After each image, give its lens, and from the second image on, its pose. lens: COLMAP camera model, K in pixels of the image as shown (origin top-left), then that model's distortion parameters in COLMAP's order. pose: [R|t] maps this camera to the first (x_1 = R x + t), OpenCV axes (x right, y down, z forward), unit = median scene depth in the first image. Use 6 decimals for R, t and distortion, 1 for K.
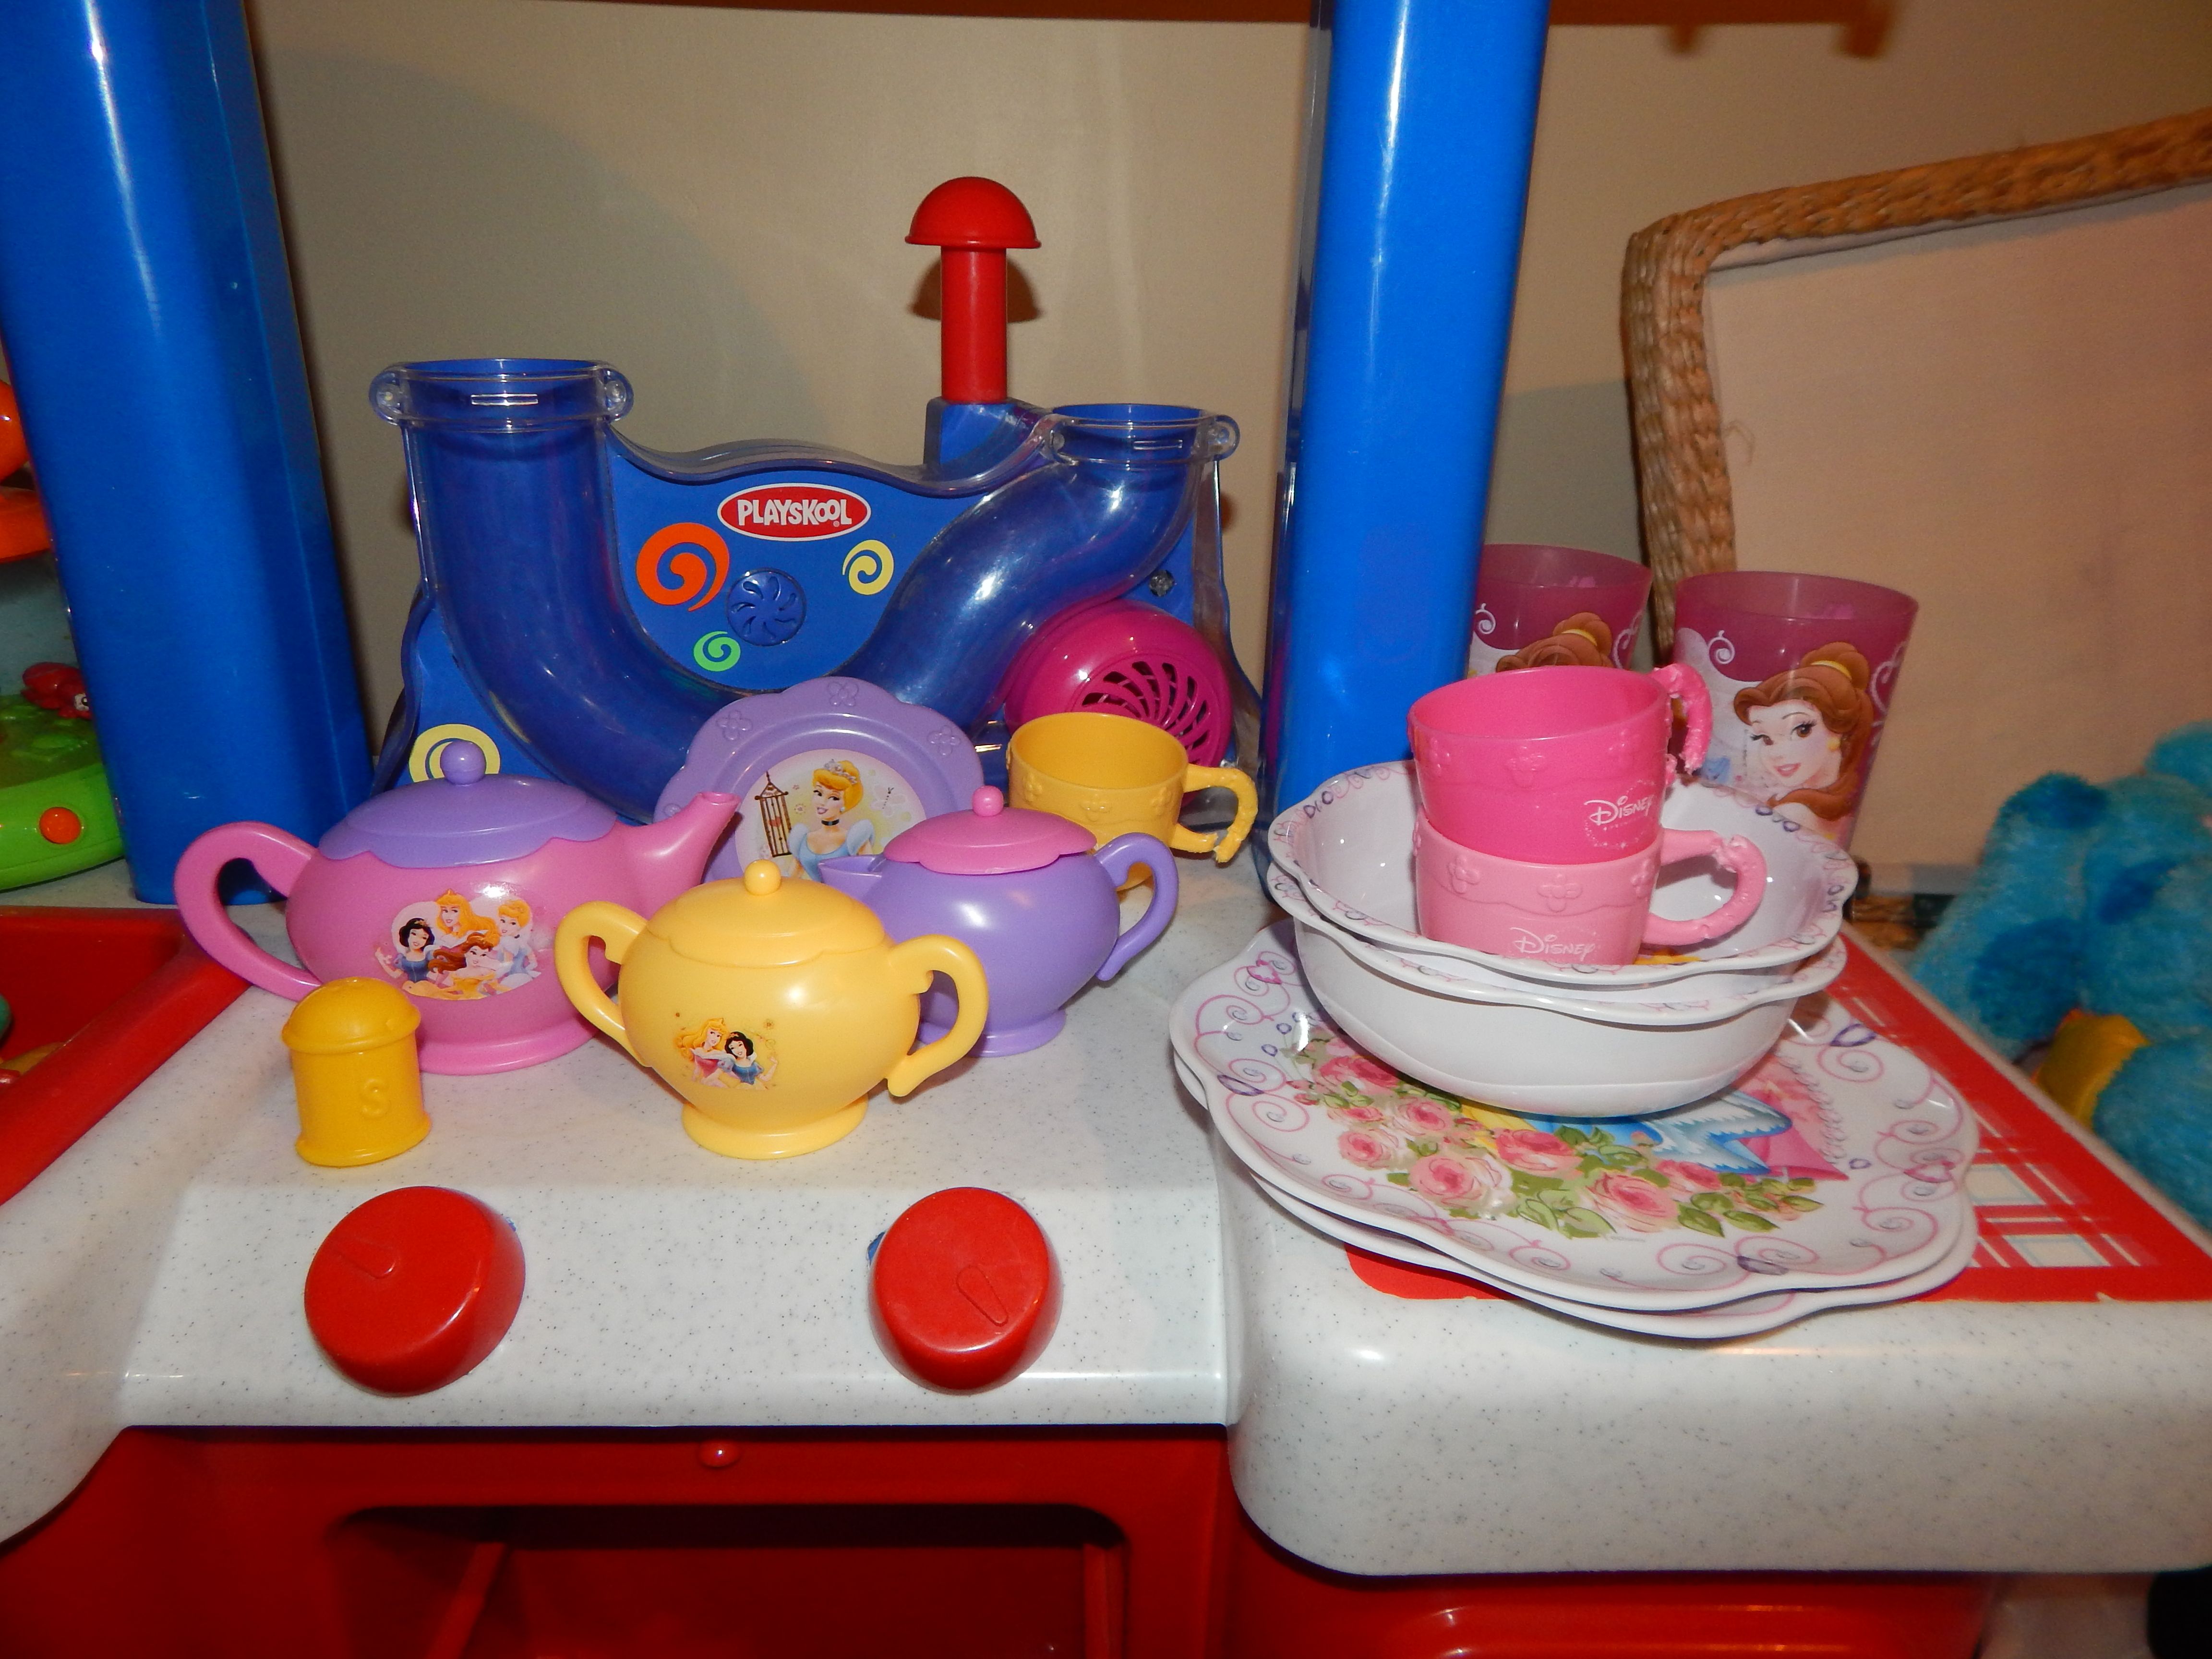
lens RADIAL K [[1478.7, 0, 1111.7], [0, 1478.7, 826.7], [0, 0, 1]] dist [0.011151, -0.000707]
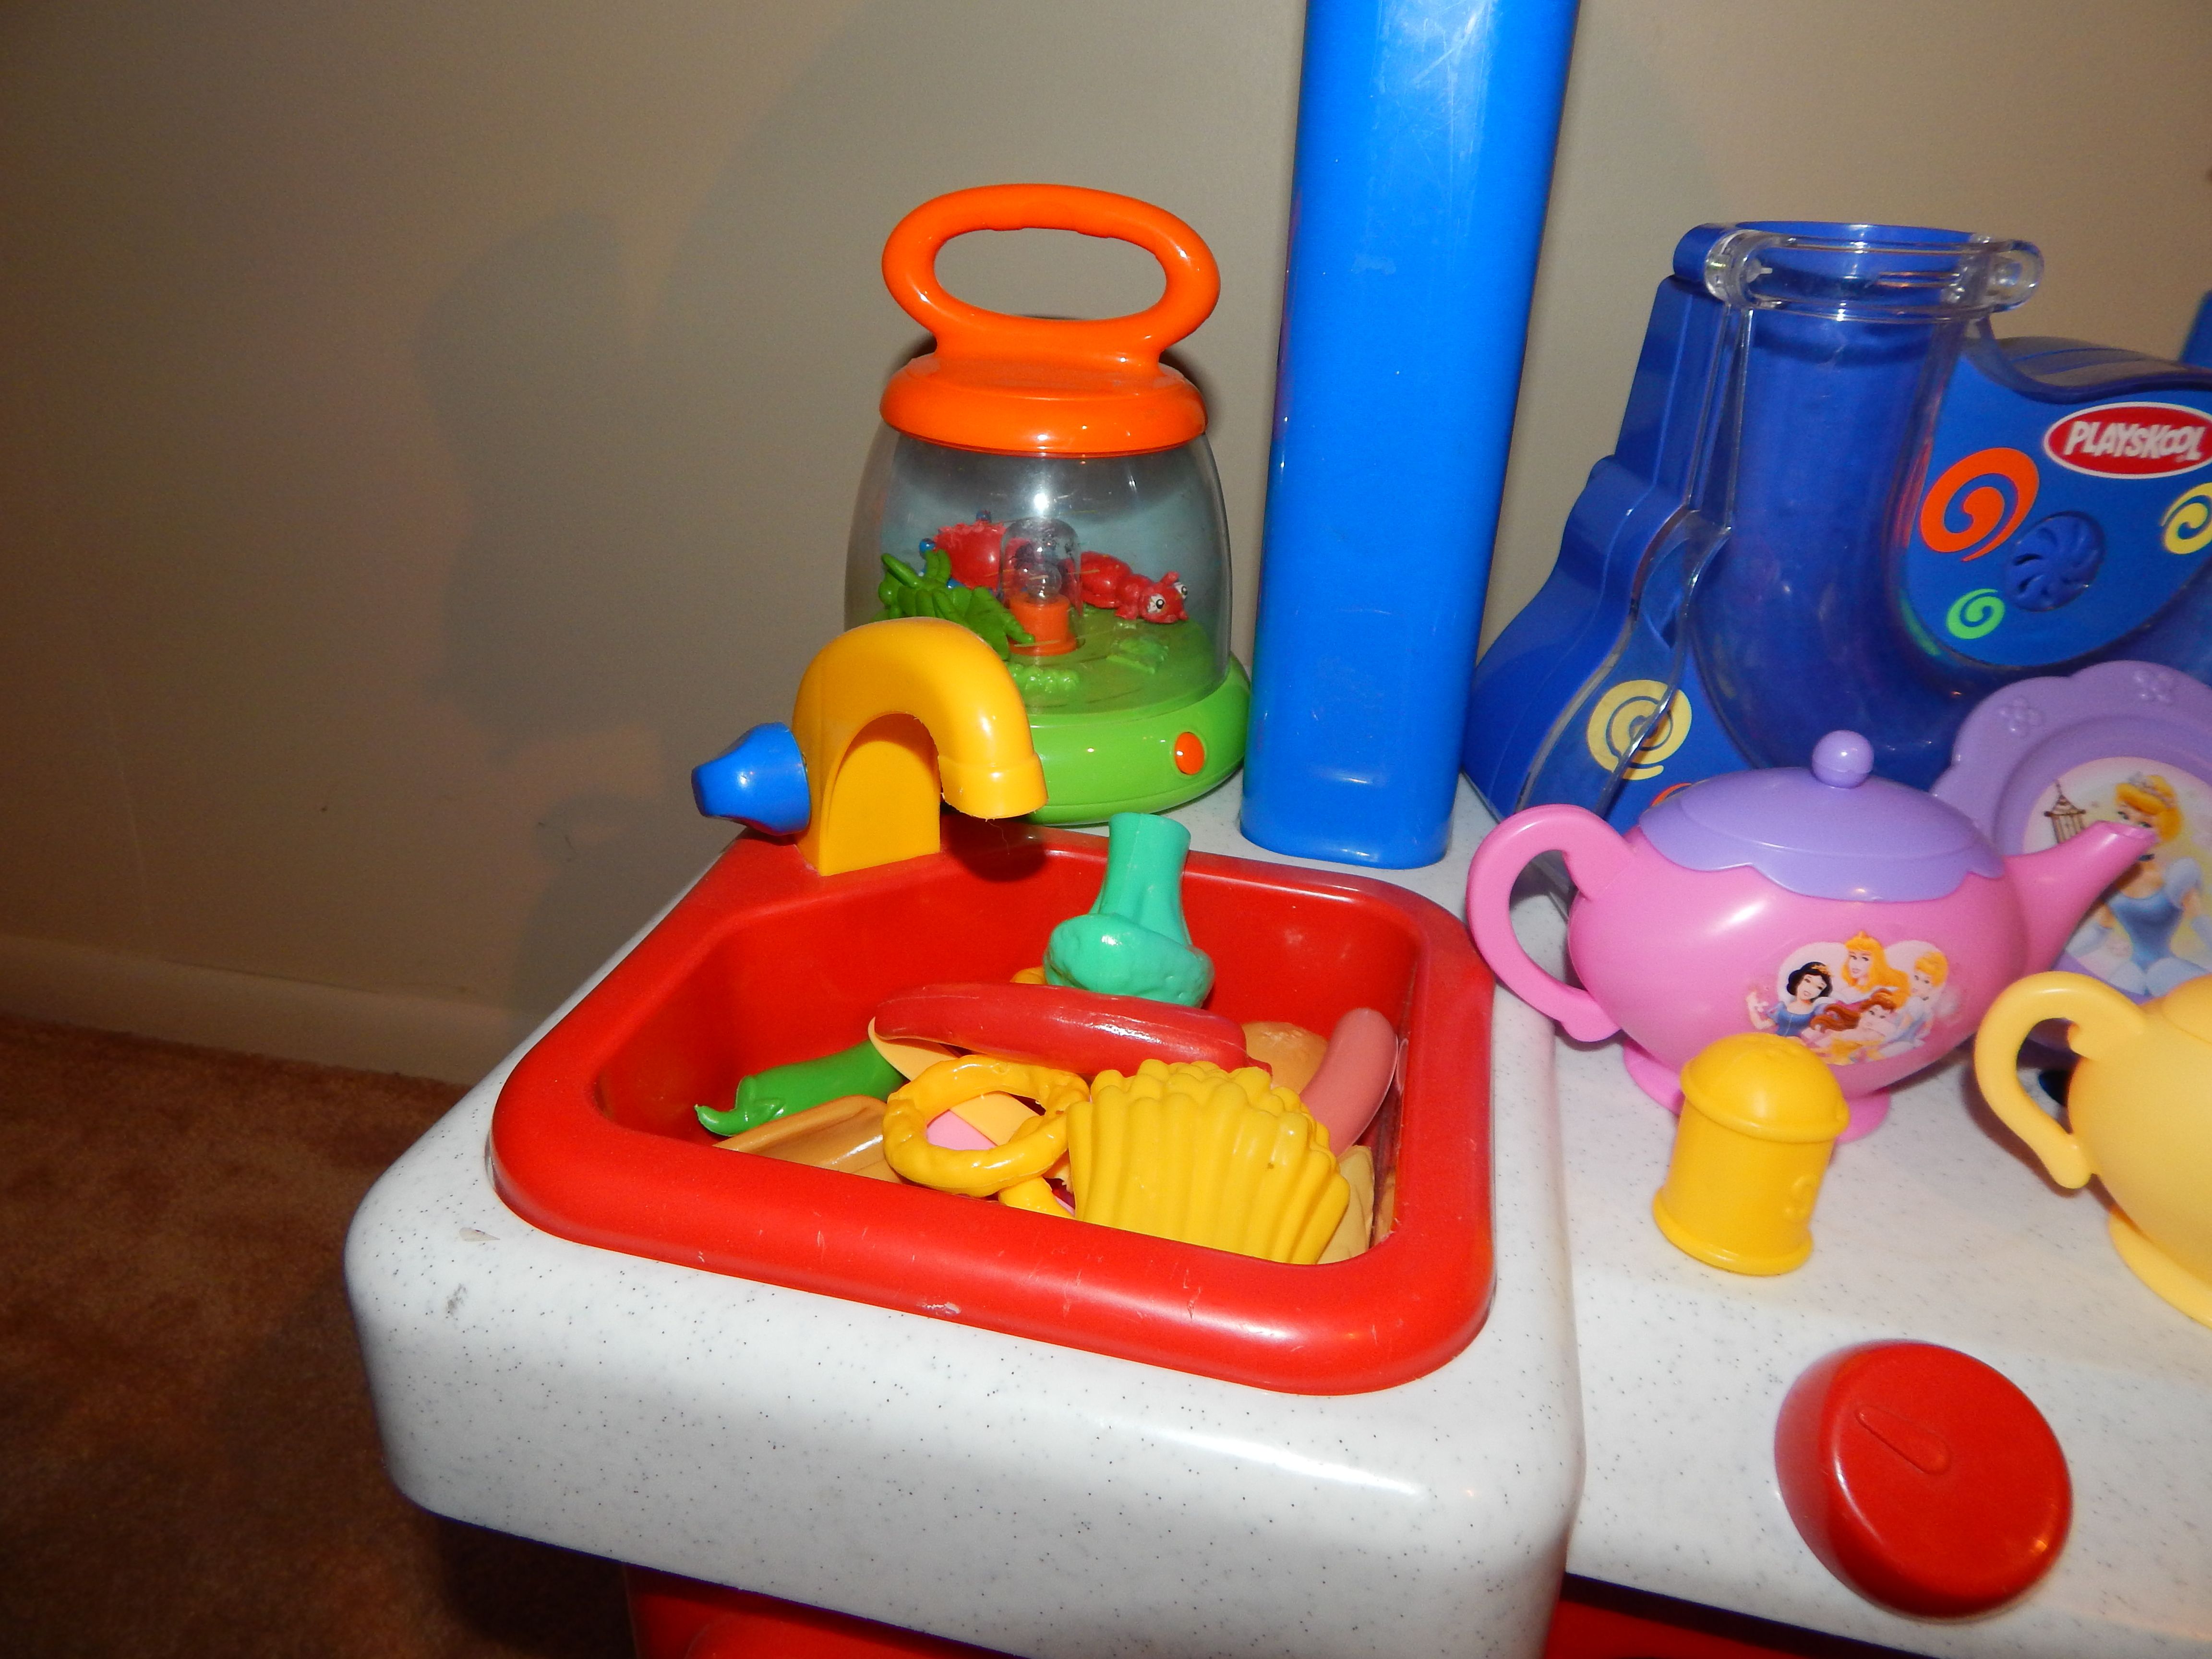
lens RADIAL K [[1478.7, 0, 1113.6], [0, 1478.7, 827.4], [0, 0, 1]] dist [0.011151, -0.000707]
pose [[0.968217, 0.122920, -0.217820, -0.531968], [-0.104172, 0.989954, 0.095603, -0.035474], [0.227384, -0.069874, 0.971295, 0.131204]]
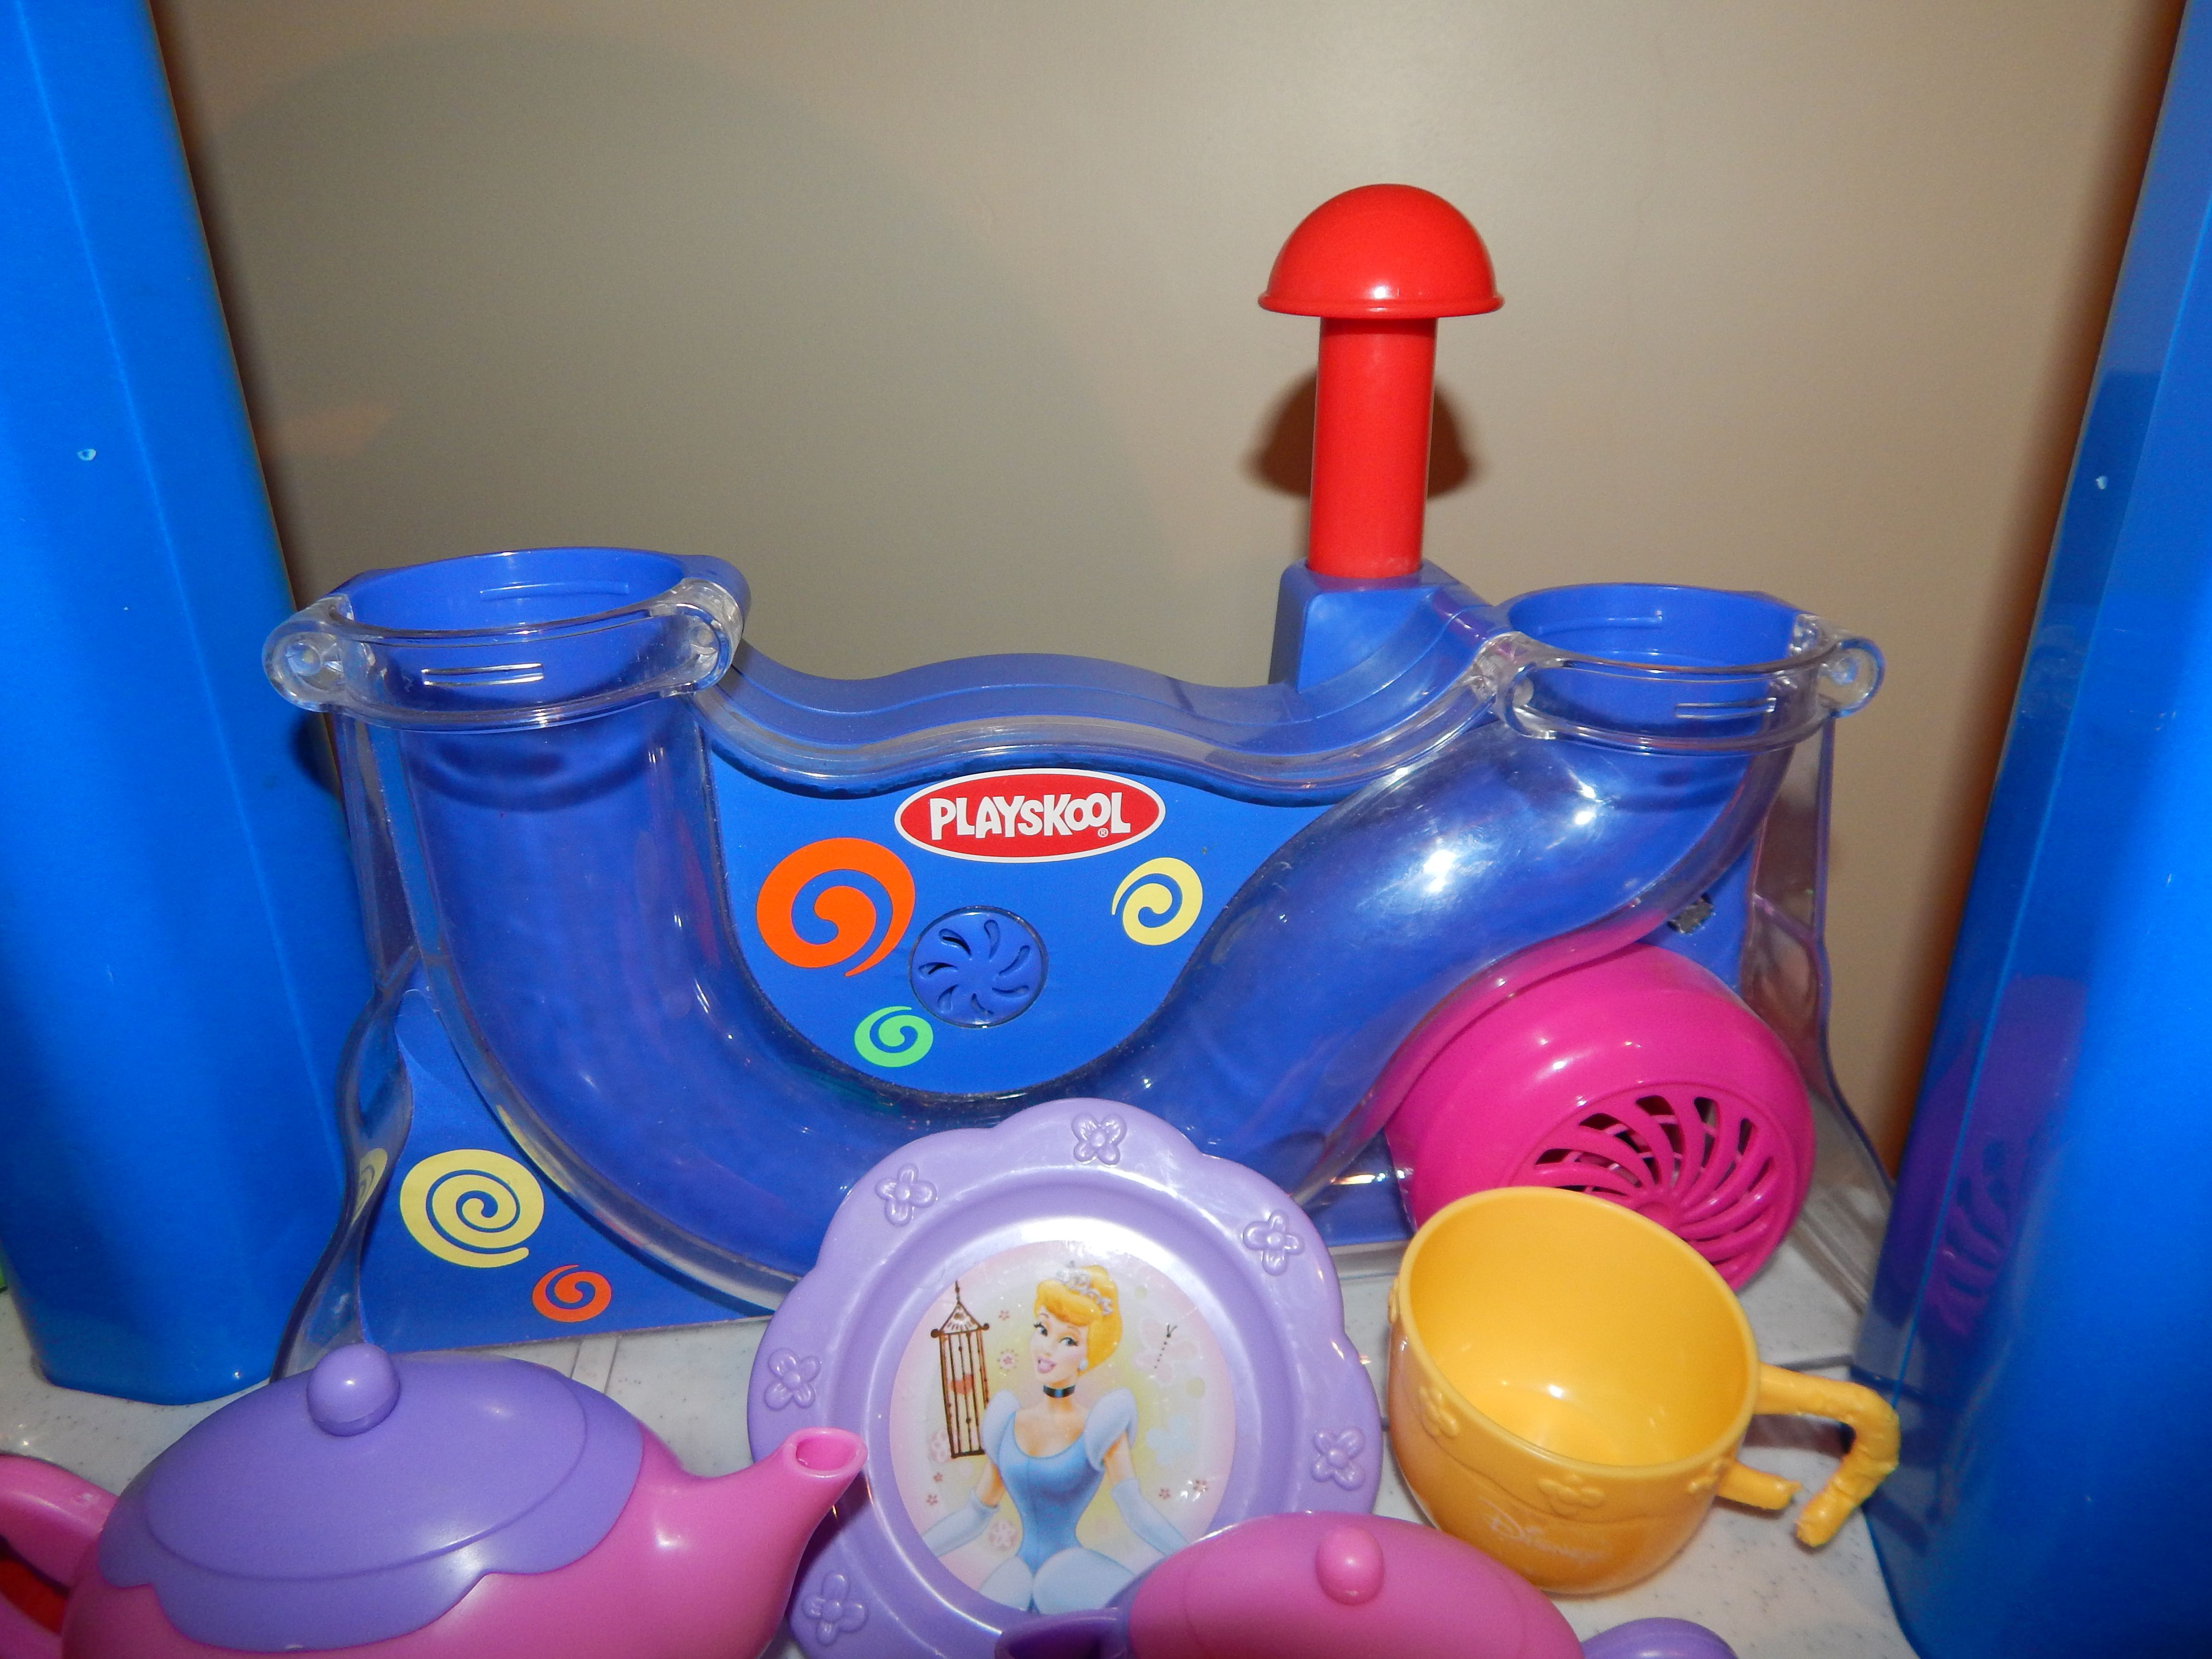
lens RADIAL K [[1478.7, 0, 1097.1], [0, 1478.7, 818.3], [0, 0, 1]] dist [0.011151, -0.000707]
pose [[0.968450, 0.058700, -0.242194, -0.053861], [-0.050890, 0.997966, 0.038384, -0.235238], [0.243955, -0.024848, 0.969468, 0.464620]]
